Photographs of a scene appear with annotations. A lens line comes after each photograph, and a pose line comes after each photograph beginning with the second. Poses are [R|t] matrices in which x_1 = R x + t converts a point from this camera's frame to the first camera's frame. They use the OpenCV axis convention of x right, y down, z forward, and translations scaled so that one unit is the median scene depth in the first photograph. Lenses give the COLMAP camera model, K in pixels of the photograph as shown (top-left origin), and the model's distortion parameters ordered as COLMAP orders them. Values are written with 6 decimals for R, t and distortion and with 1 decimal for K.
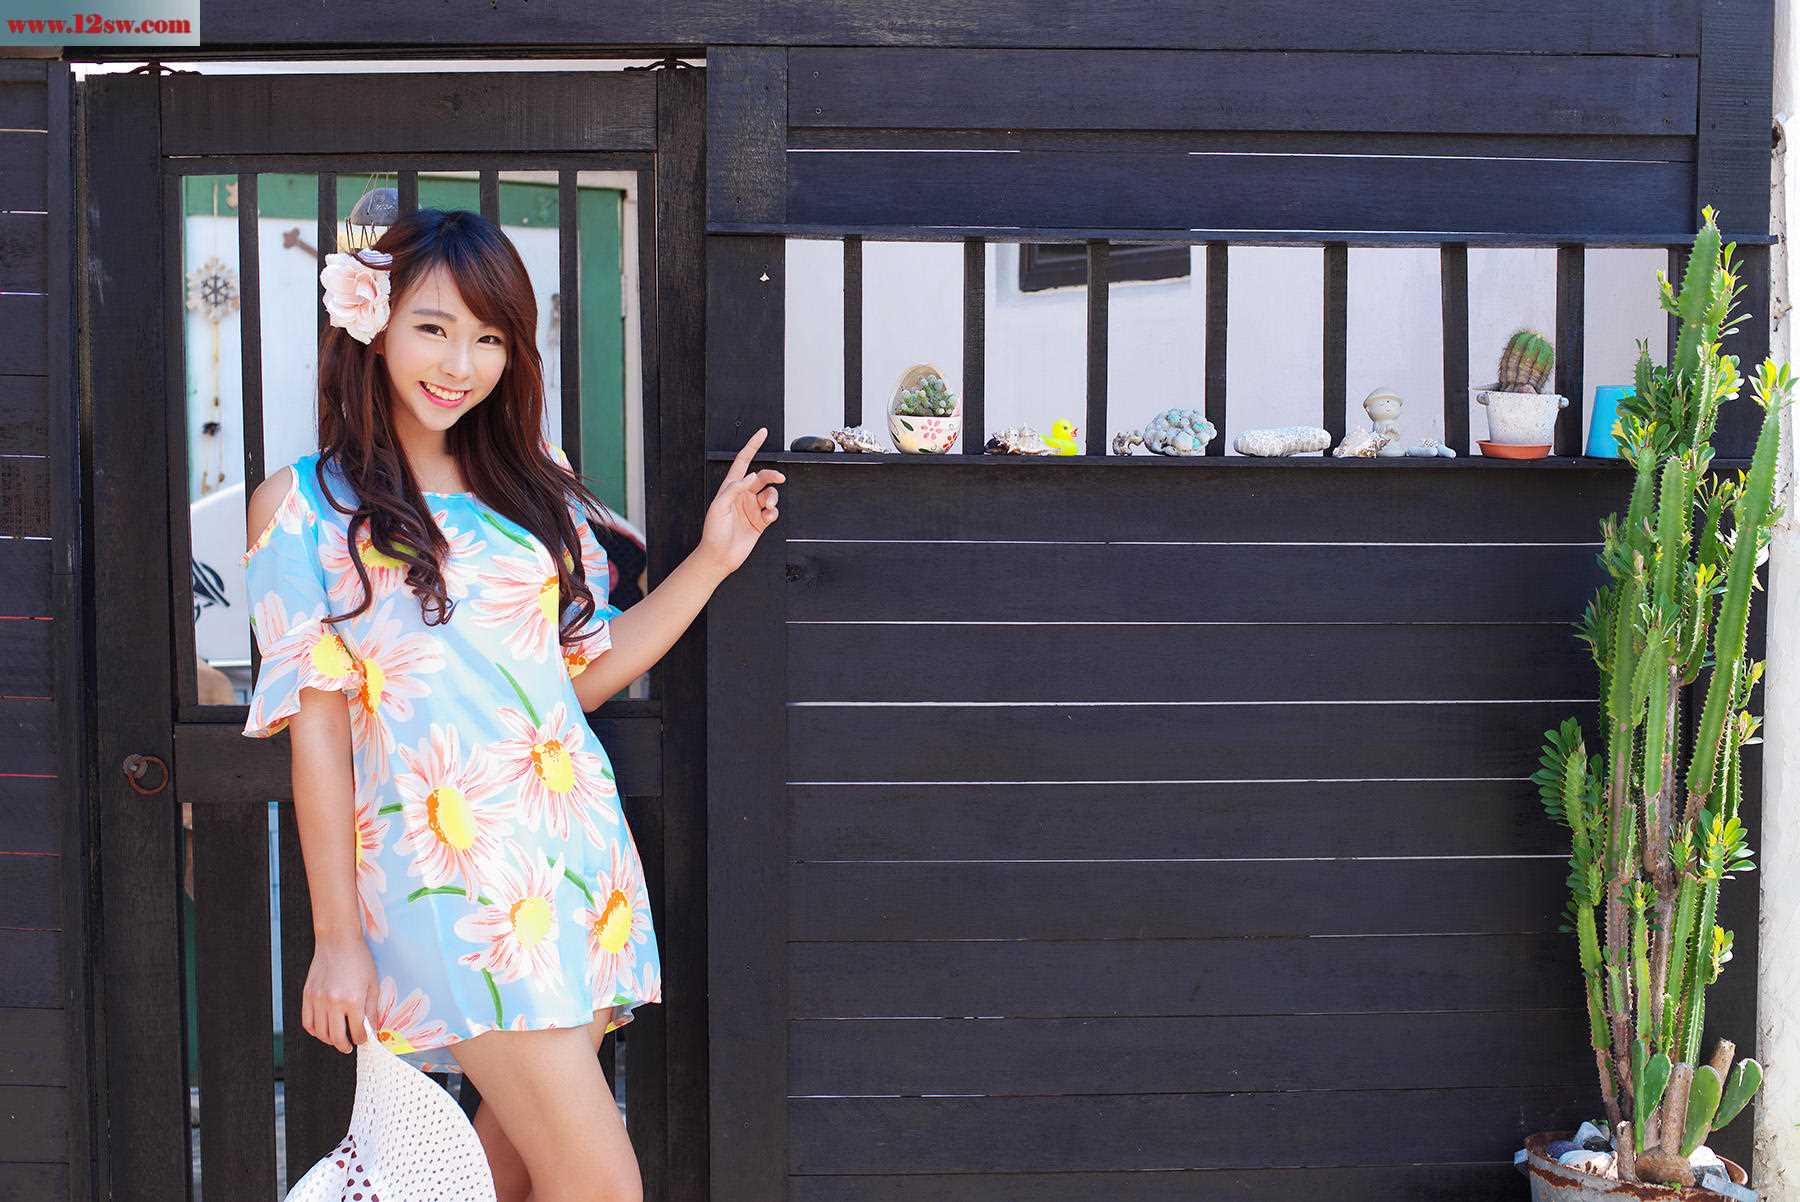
lens RADIAL K [[2600.2, 0, 900.0], [0, 2600.2, 601.0], [0, 0, 1]] dist [-0.128490, 0.144484]
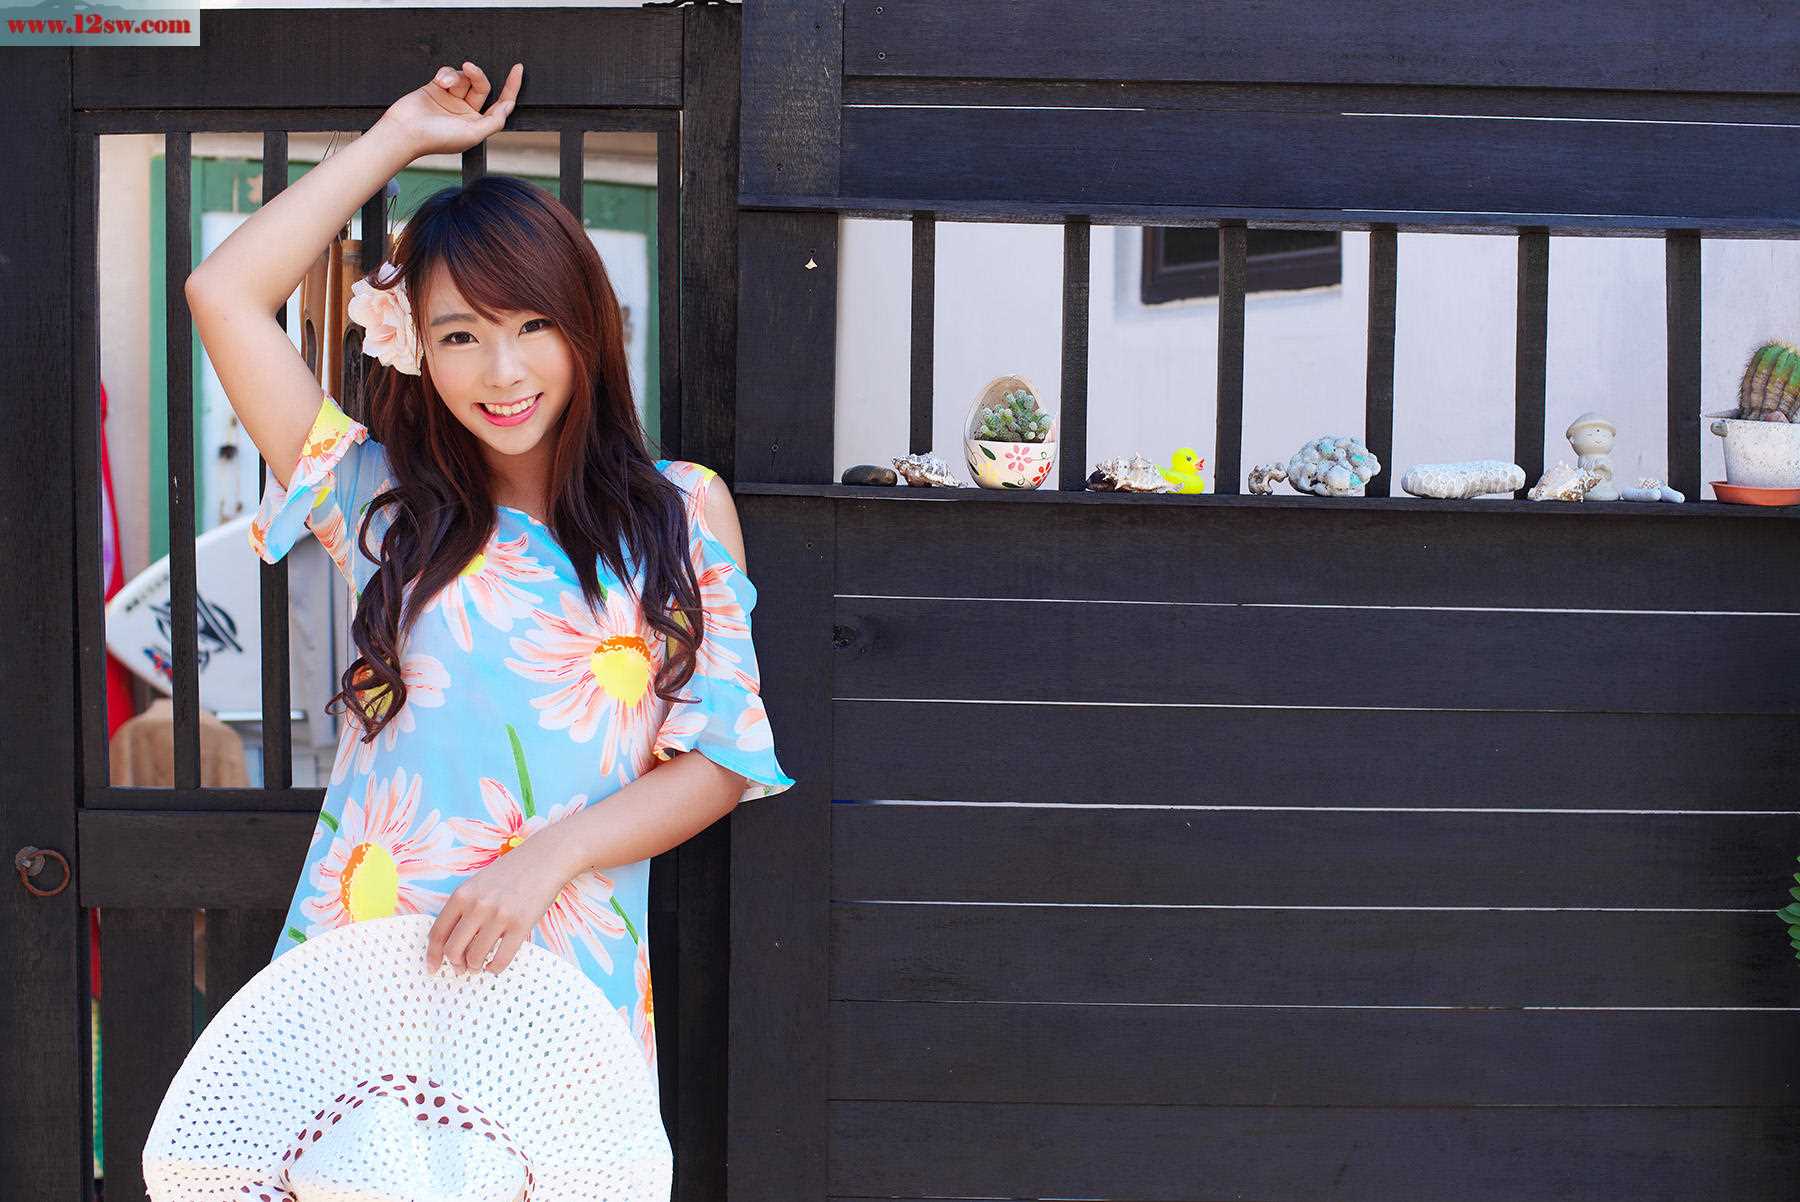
lens RADIAL K [[2600.2, 0, 900.0], [0, 2600.2, 601.0], [0, 0, 1]] dist [-0.128490, 0.144484]
pose [[0.998665, 0.015059, -0.049416, 0.015487], [-0.015777, 0.999775, -0.014164, -0.010652], [0.049191, 0.014924, 0.998678, 0.205715]]
